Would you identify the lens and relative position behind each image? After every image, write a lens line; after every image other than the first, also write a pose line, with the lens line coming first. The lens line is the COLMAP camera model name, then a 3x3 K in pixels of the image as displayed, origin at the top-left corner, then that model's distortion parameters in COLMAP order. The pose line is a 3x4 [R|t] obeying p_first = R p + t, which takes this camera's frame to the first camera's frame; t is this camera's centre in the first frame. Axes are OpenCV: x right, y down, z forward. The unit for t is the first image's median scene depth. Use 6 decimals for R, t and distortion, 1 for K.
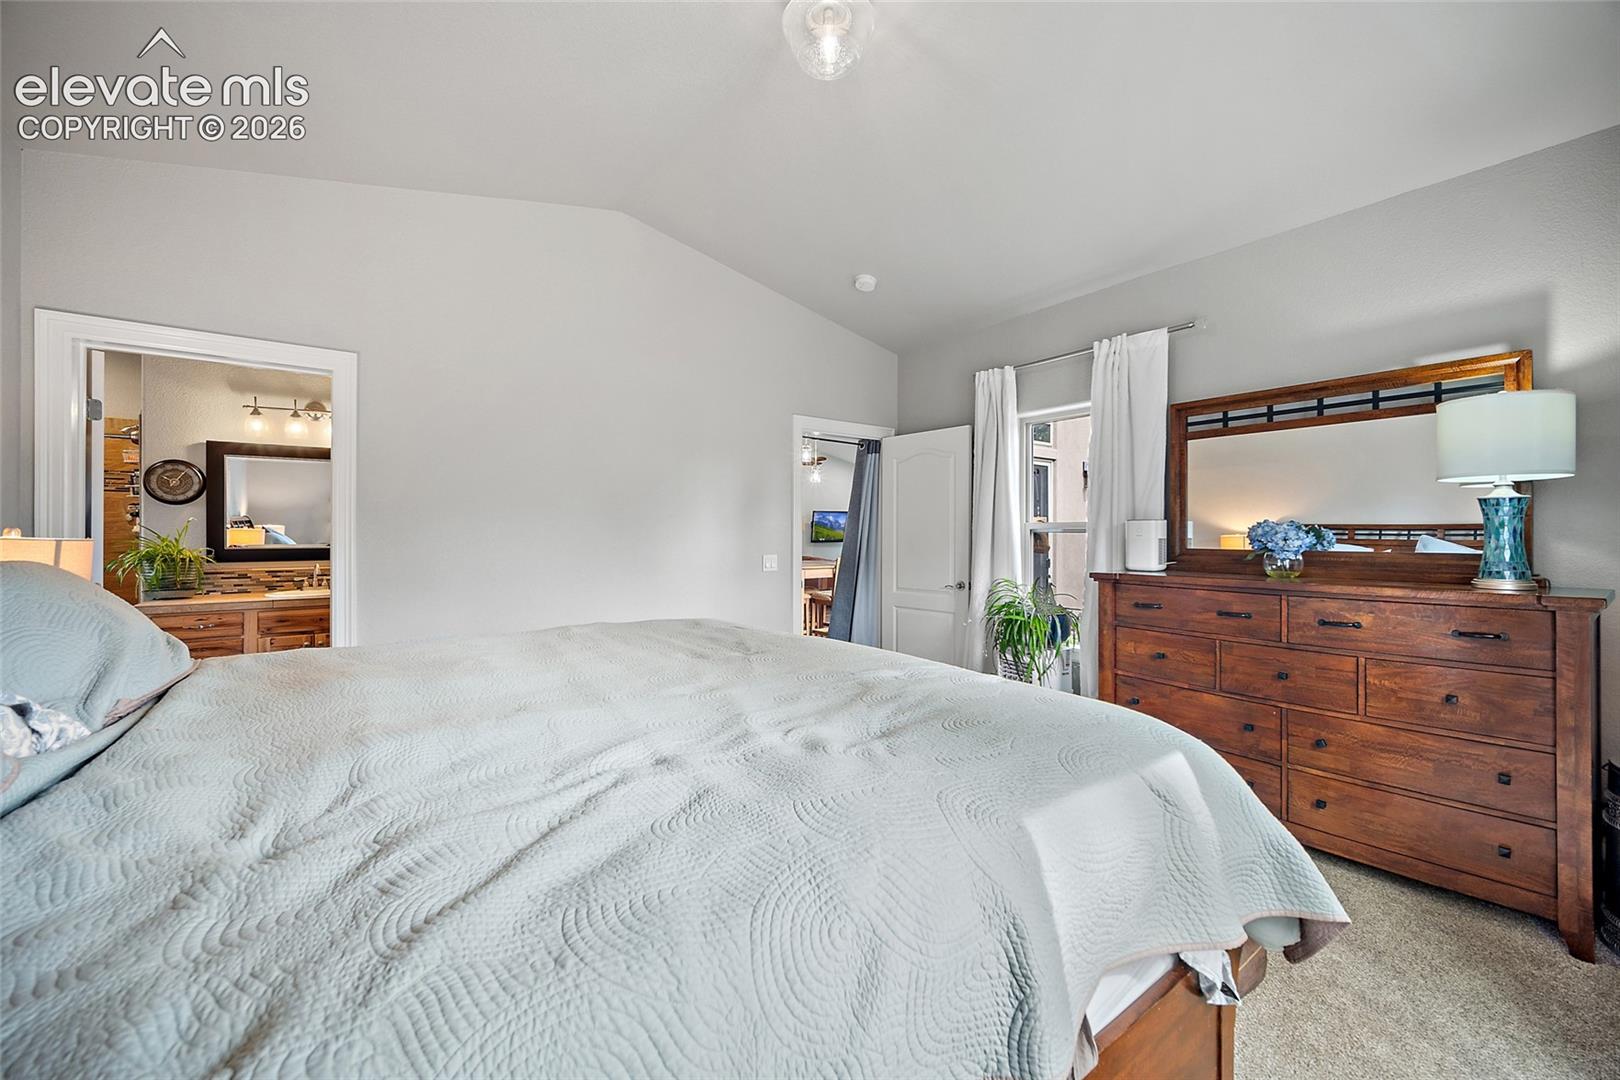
lens RADIAL K [[636.5, 0, 812.2], [0, 636.5, 528.5], [0, 0, 1]] dist [-0.005034, 0.001073]
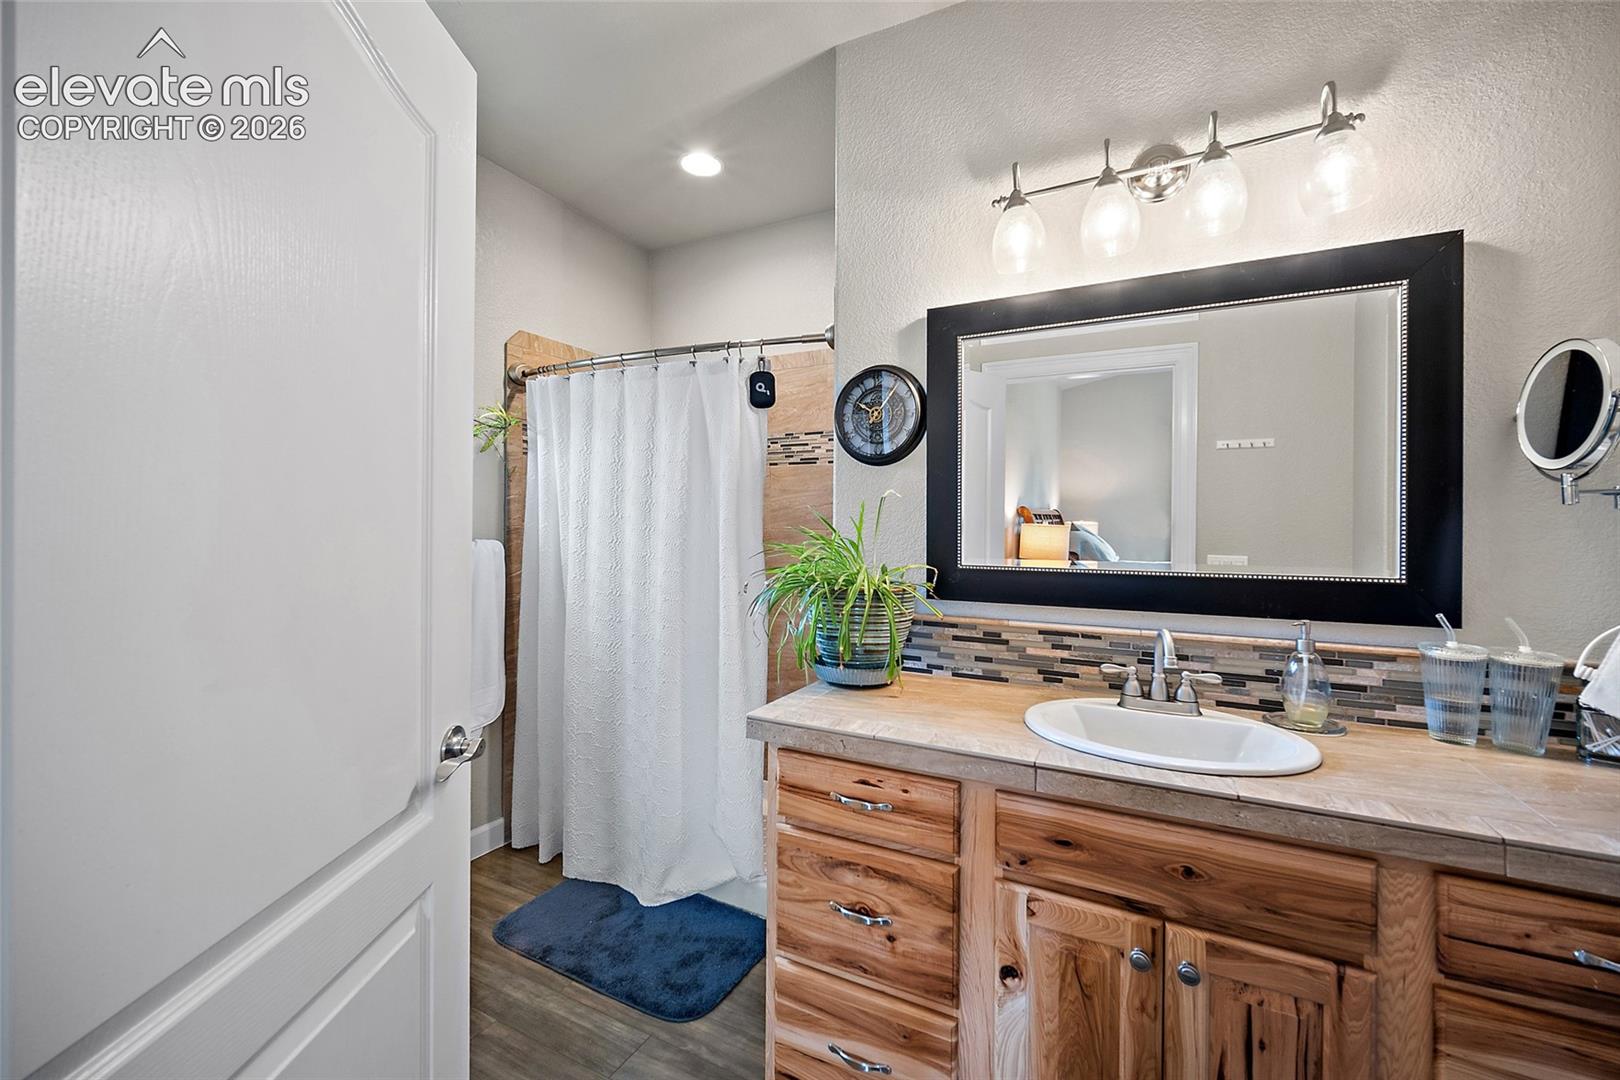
lens RADIAL K [[636.5, 0, 817.0], [0, 636.5, 528.1], [0, 0, 1]] dist [-0.005034, 0.001073]
pose [[0.437985, 0.002824, -0.898978, -0.605252], [-0.004889, 0.999988, 0.000759, 0.006914], [0.898969, 0.004062, 0.437994, 0.748096]]
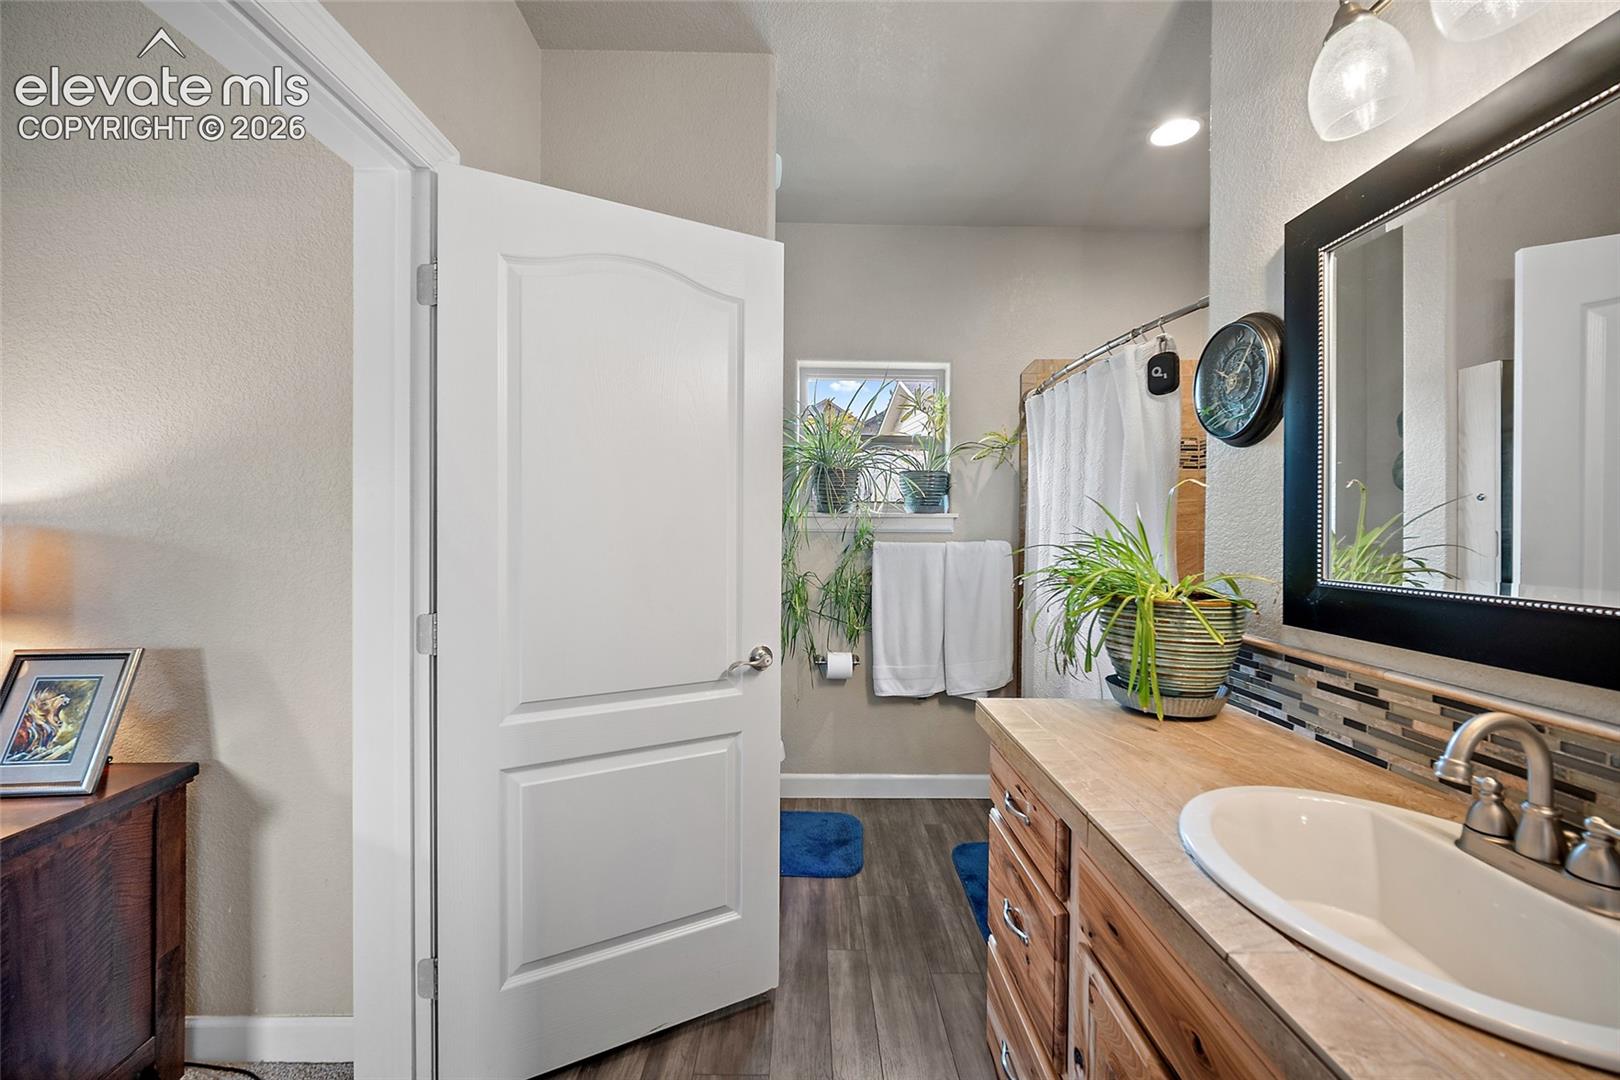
lens RADIAL K [[636.5, 0, 843.4], [0, 636.5, 534.3], [0, 0, 1]] dist [-0.005034, 0.001073]
pose [[-0.574213, 0.001049, -0.818705, -0.580646], [-0.005631, 0.999970, 0.005231, 0.010138], [0.818686, 0.007614, -0.574190, 1.002251]]
